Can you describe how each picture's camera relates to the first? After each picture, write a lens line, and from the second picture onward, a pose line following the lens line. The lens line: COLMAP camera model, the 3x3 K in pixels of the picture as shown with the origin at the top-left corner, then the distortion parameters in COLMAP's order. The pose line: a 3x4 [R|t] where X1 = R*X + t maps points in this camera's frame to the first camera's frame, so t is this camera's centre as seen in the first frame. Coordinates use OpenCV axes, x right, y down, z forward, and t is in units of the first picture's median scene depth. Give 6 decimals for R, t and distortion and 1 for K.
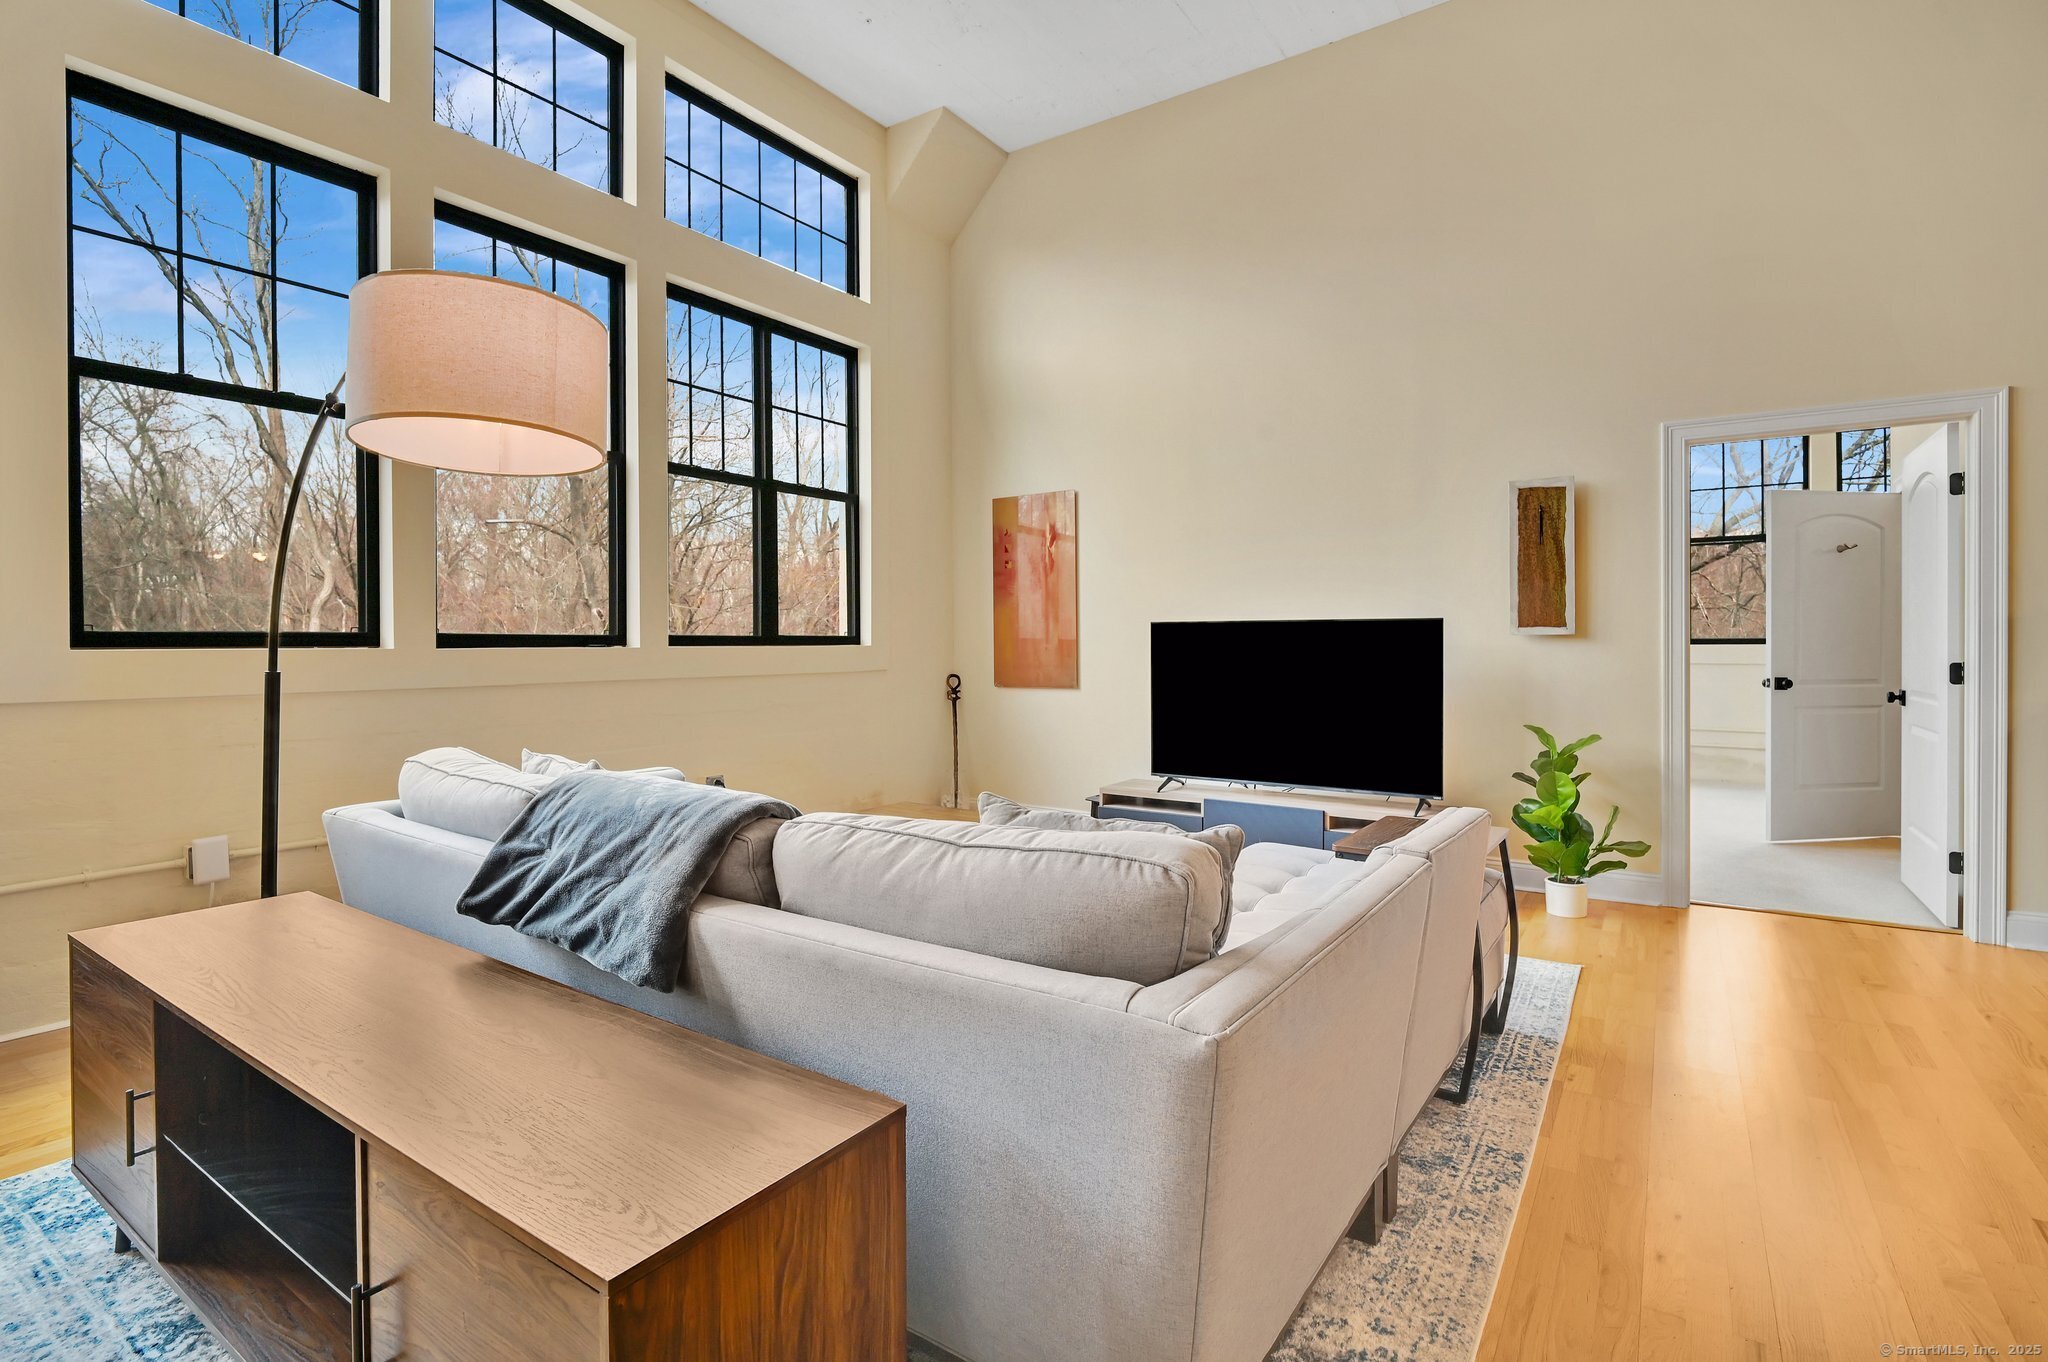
lens RADIAL K [[964.1, 0, 1055.9], [0, 964.1, 650.8], [0, 0, 1]] dist [-0.000411, -0.008247]
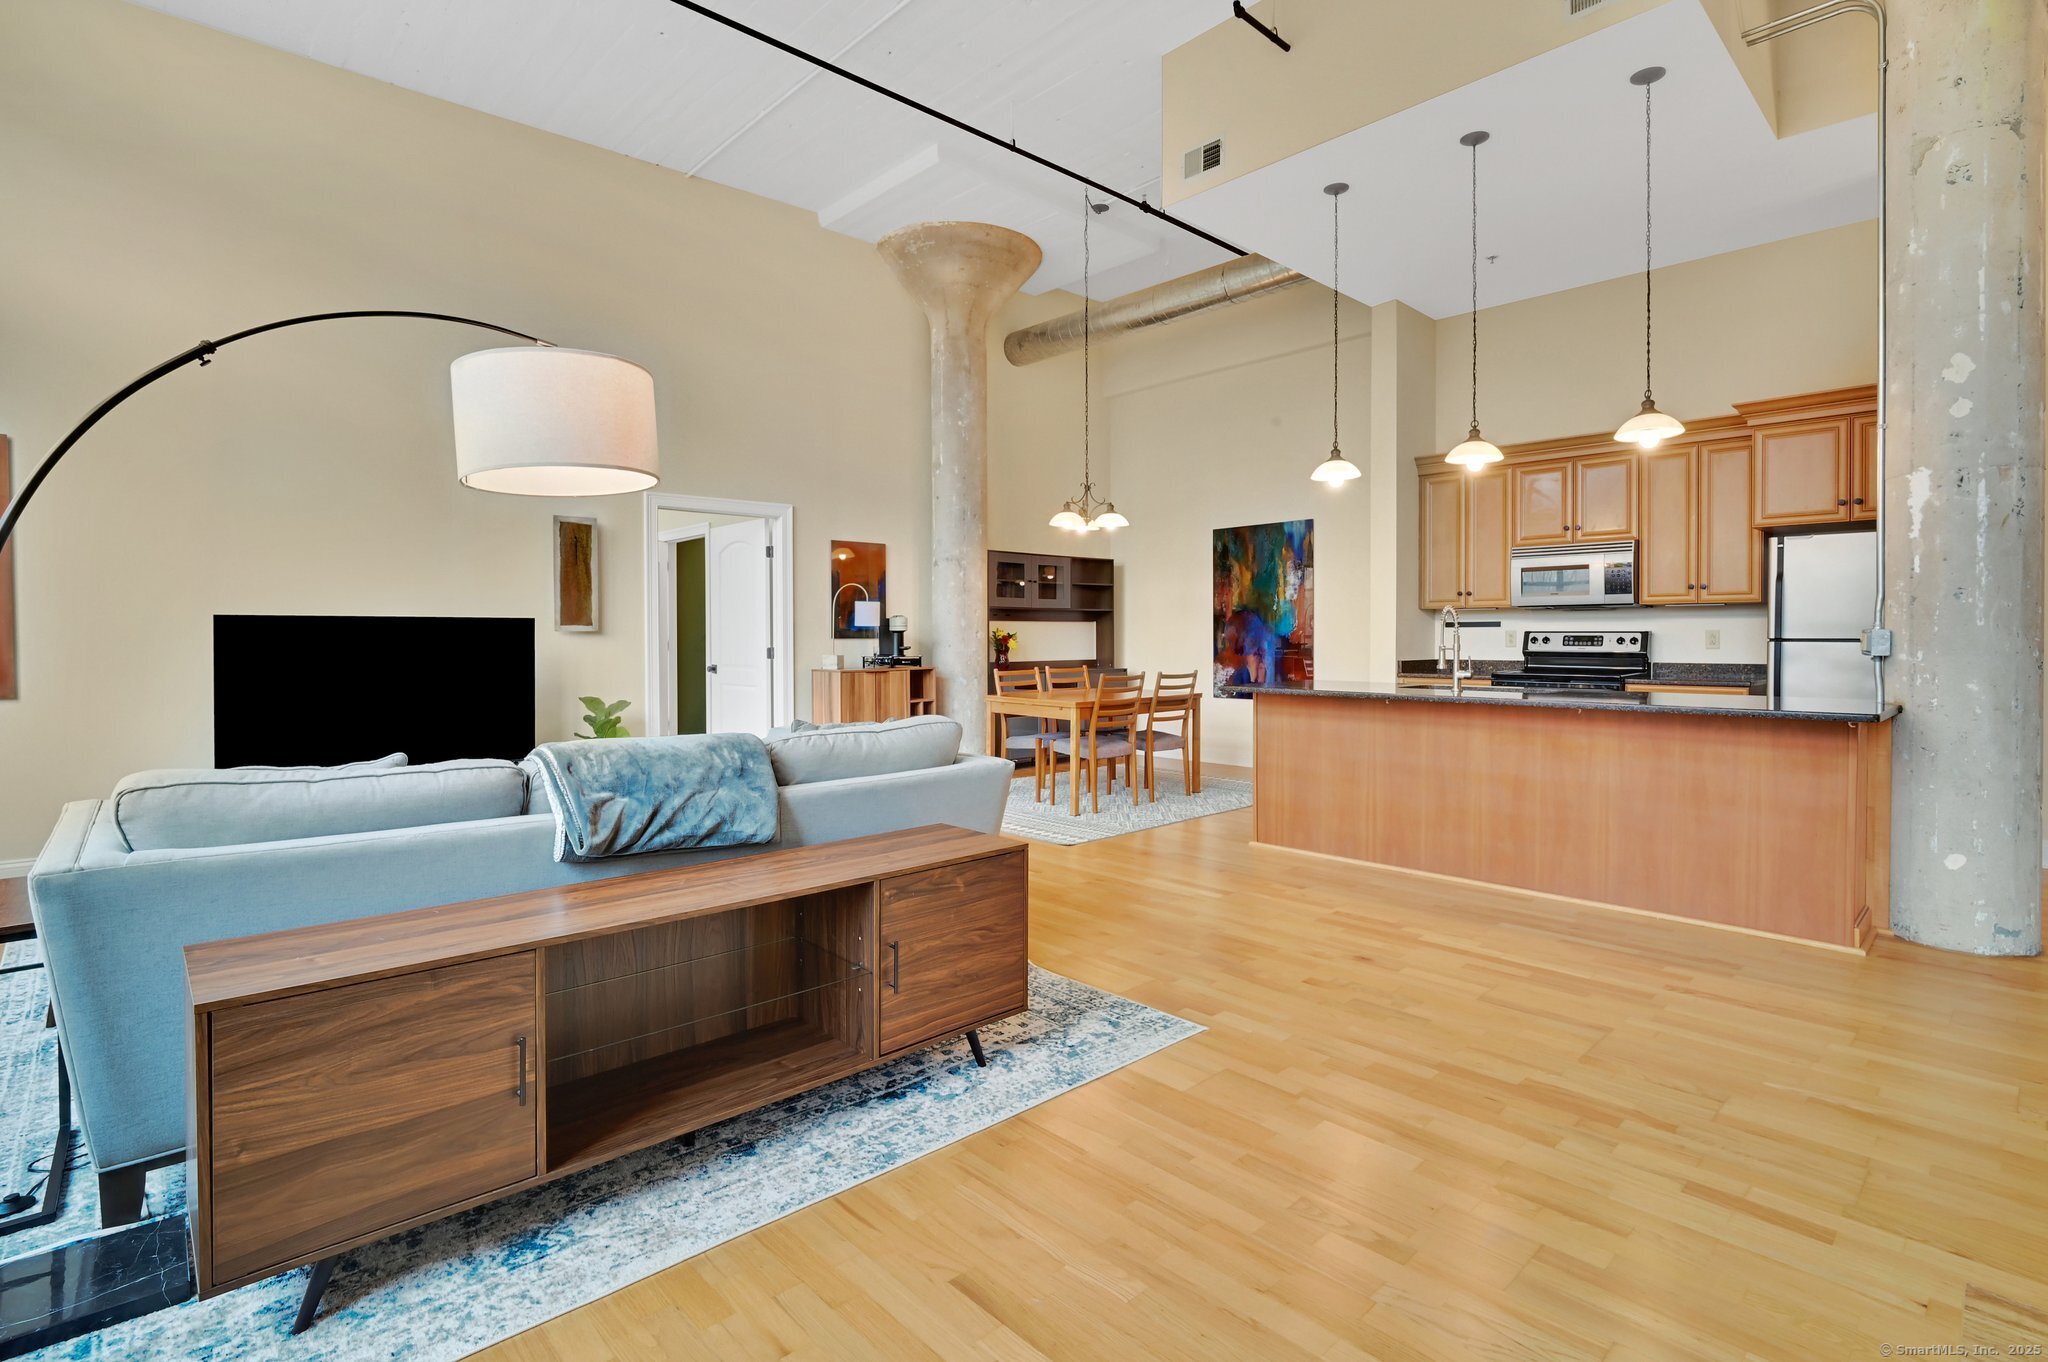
lens RADIAL K [[968.0, 0, 992.1], [0, 968.0, 647.3], [0, 0, 1]] dist [-0.019002, -0.000247]
pose [[0.262041, -0.009804, 0.965007, -0.566257], [0.004679, 0.999950, 0.008888, -0.003359], [-0.965045, 0.002186, 0.262074, 0.061397]]
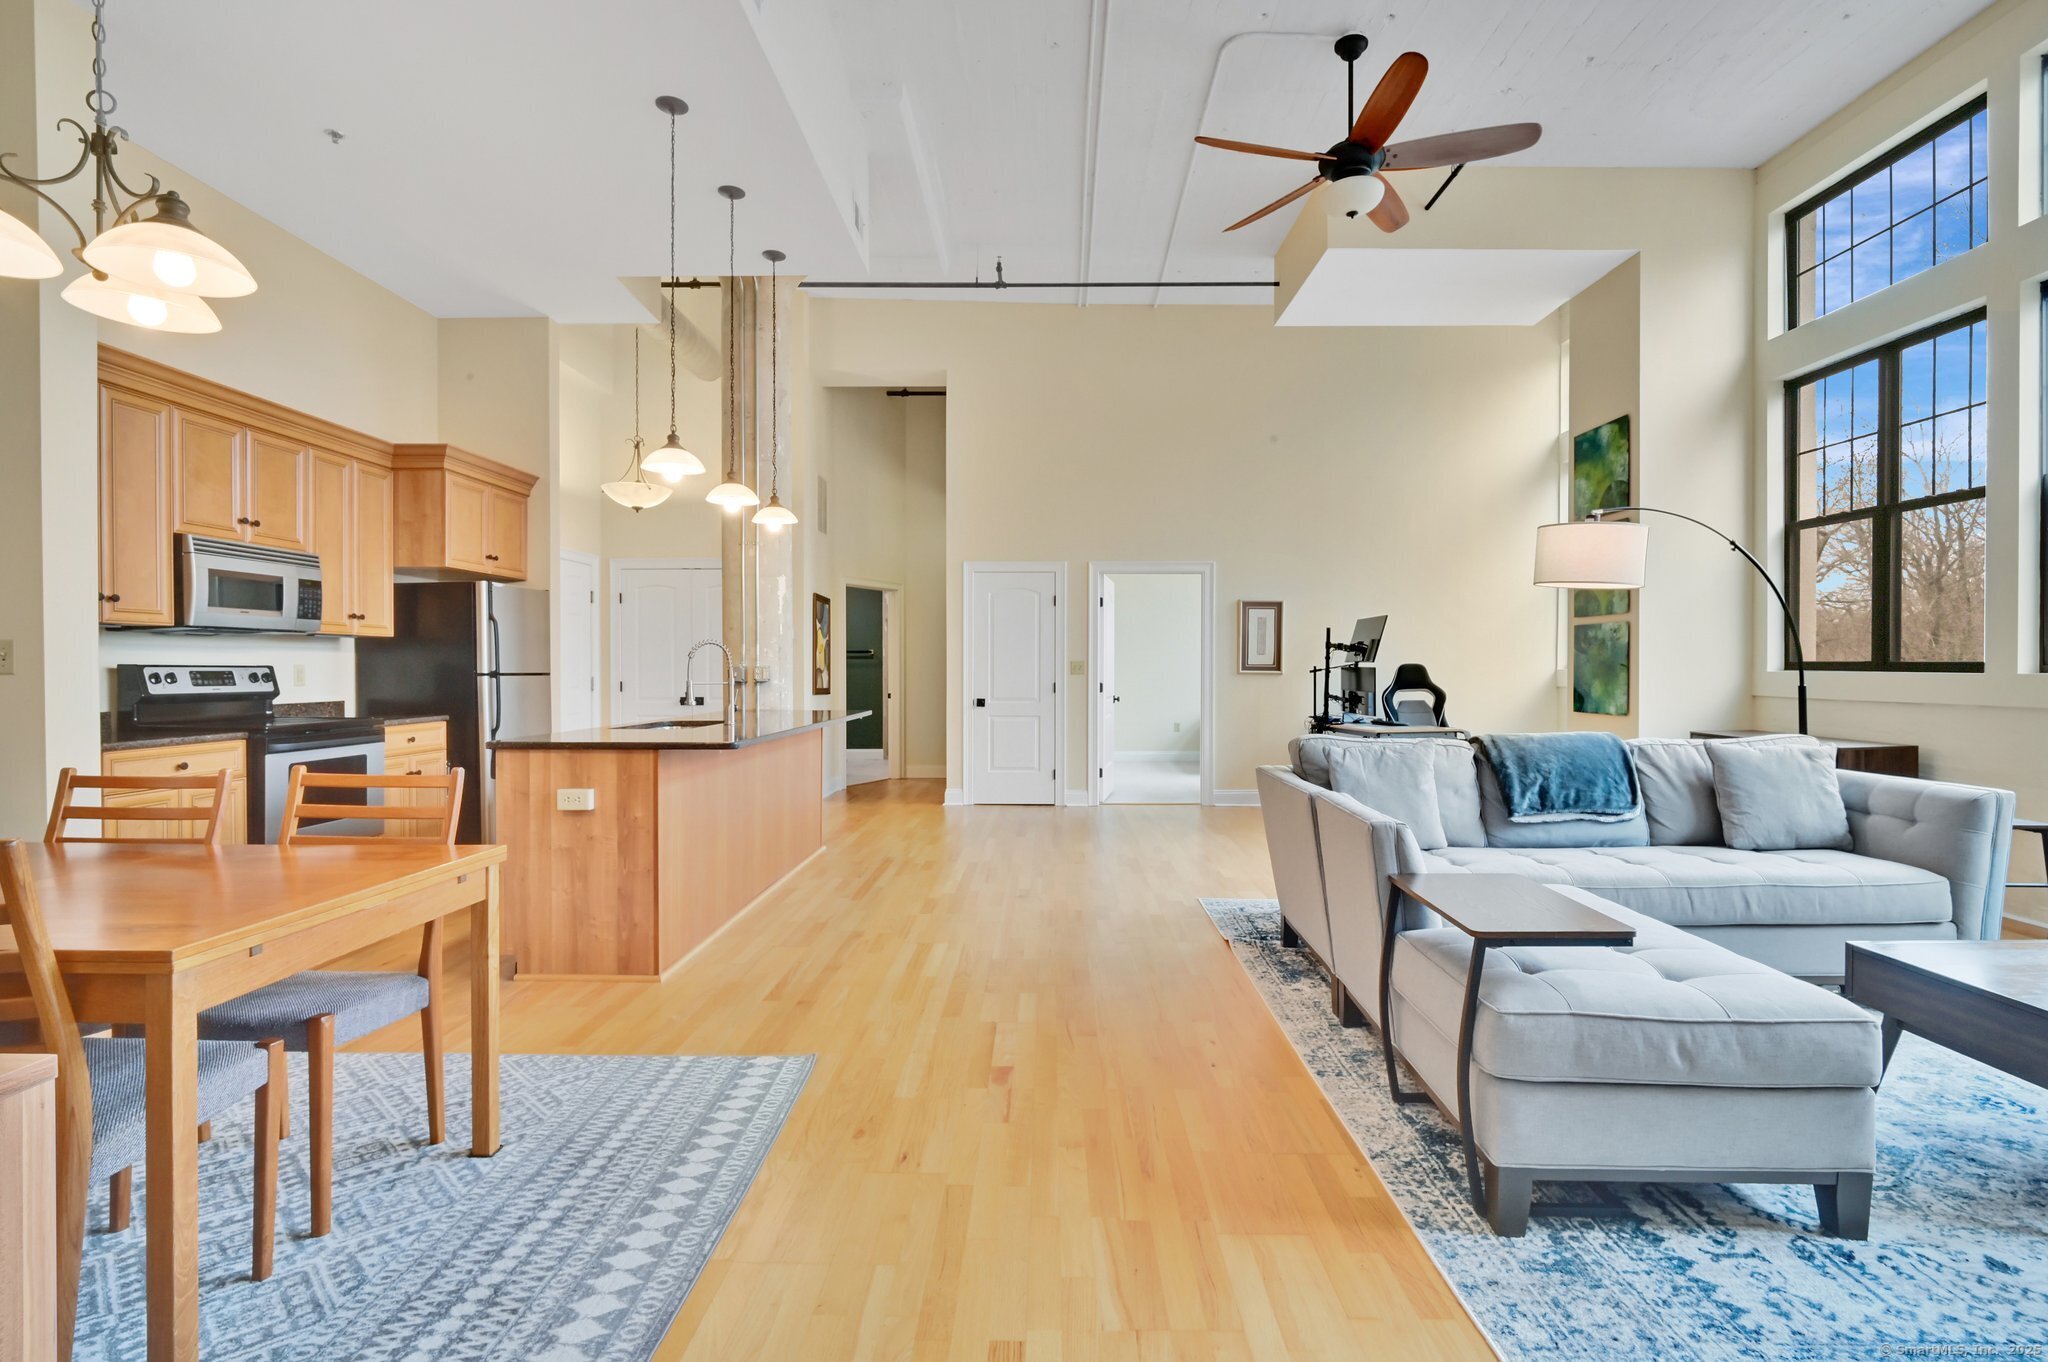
lens RADIAL K [[956.0, 0, 1059.2], [0, 956.0, 676.6], [0, 0, 1]] dist [-0.020560, 0.001701]
pose [[-0.836191, 0.007229, -0.548391, 0.590302], [0.000970, 0.999931, 0.011702, -0.008048], [0.548438, 0.009253, -0.836140, 0.766533]]
